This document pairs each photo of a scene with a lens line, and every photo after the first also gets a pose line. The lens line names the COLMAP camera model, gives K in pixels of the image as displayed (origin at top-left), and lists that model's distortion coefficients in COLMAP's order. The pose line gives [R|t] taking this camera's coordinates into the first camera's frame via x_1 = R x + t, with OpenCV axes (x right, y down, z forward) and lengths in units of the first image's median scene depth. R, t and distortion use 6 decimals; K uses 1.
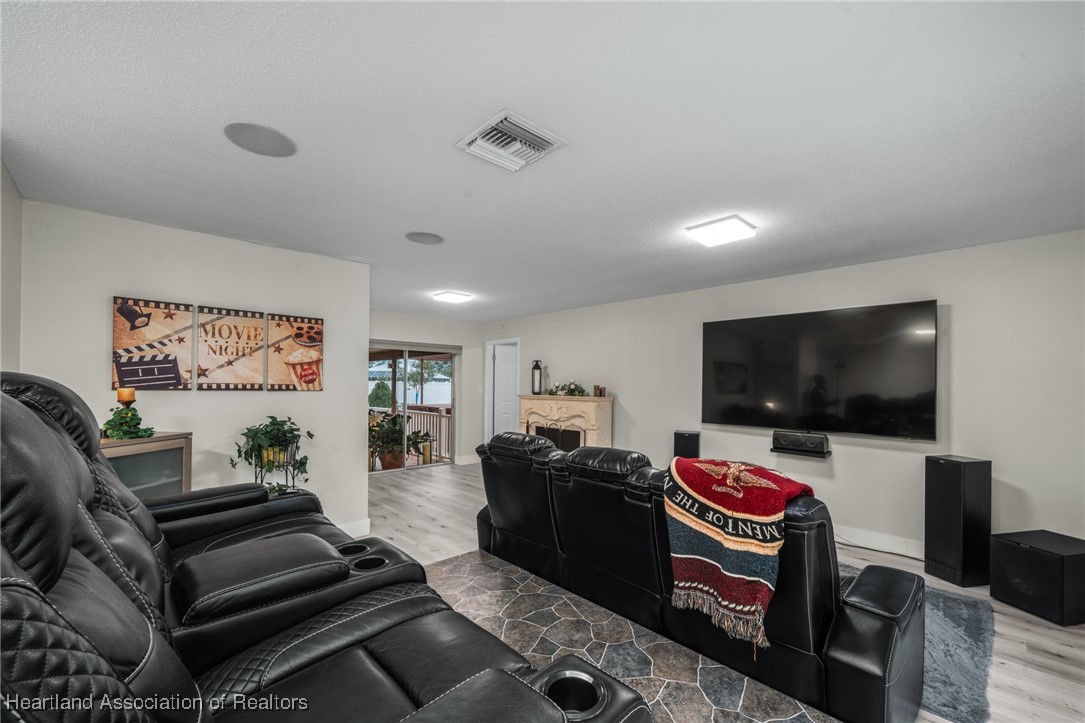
lens RADIAL K [[447.6, 0, 541.3], [0, 447.6, 382.2], [0, 0, 1]] dist [0.000269, 0.000009]
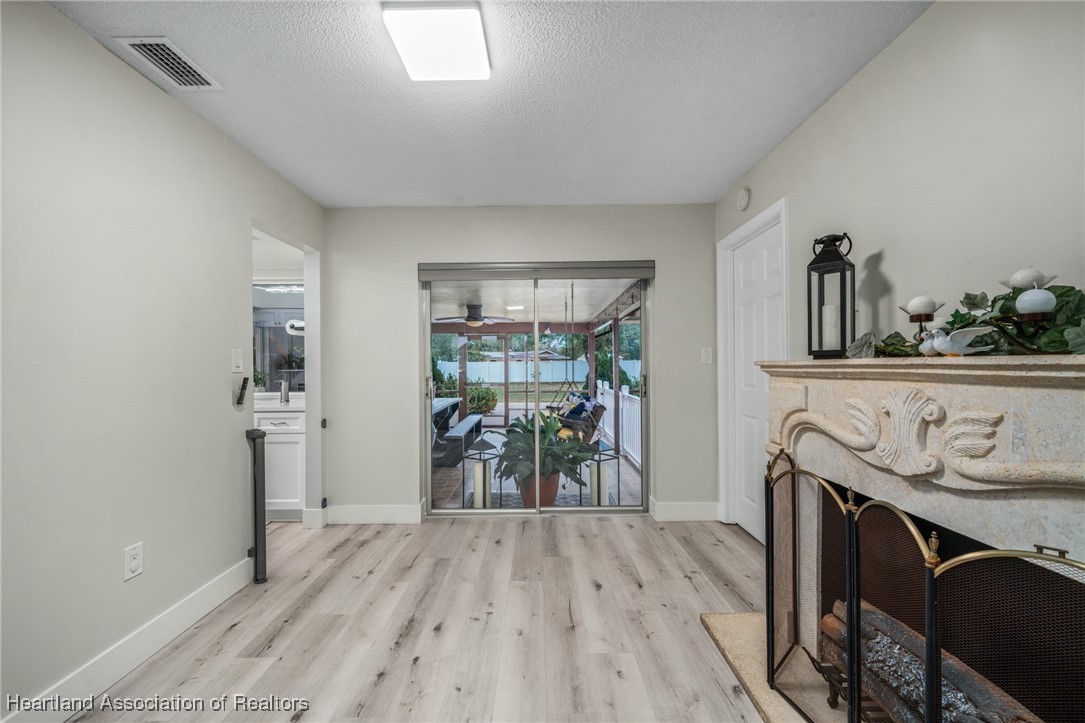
lens RADIAL K [[432.5, 0, 530.0], [0, 432.5, 366.1], [0, 0, 1]] dist [-0.000334, -0.000076]
pose [[0.722658, -0.018010, -0.690971, 0.073318], [0.021235, 0.999767, -0.003850, 0.052762], [0.690880, -0.011891, 0.722872, 1.234927]]
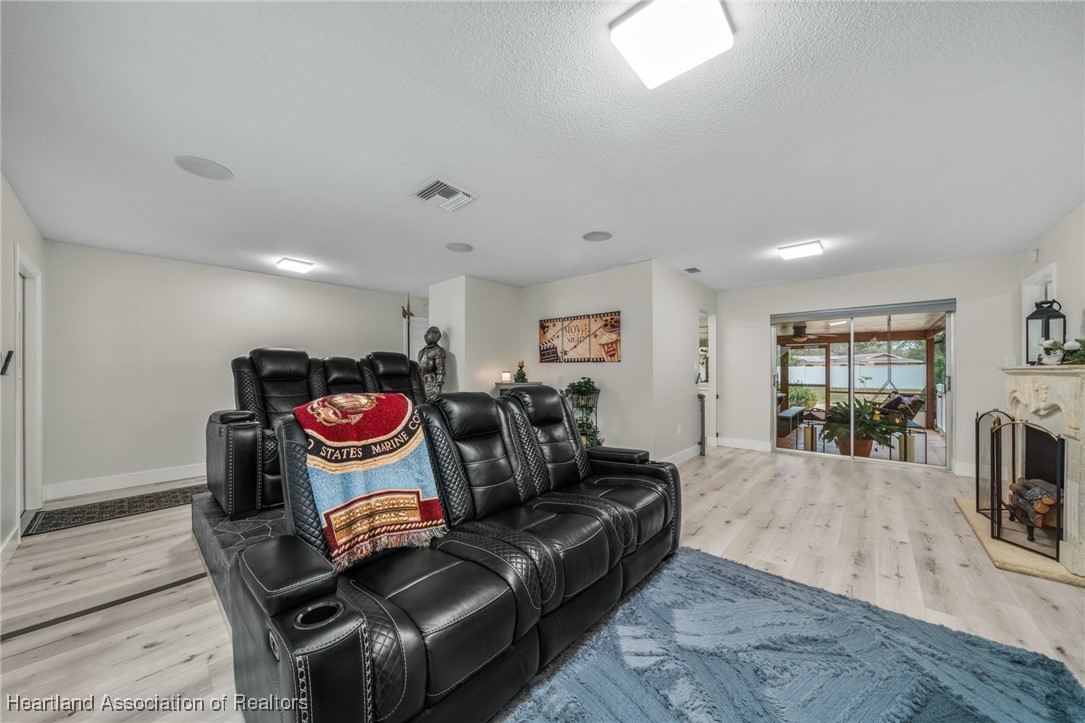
lens RADIAL K [[371.3, 0, 537.0], [0, 371.3, 365.7], [0, 0, 1]] dist [-0.005435, 0.000105]
pose [[0.088423, -0.026790, -0.995723, 0.682023], [0.006863, 0.999631, -0.026286, 0.063234], [0.996059, -0.004510, 0.088574, 0.658869]]
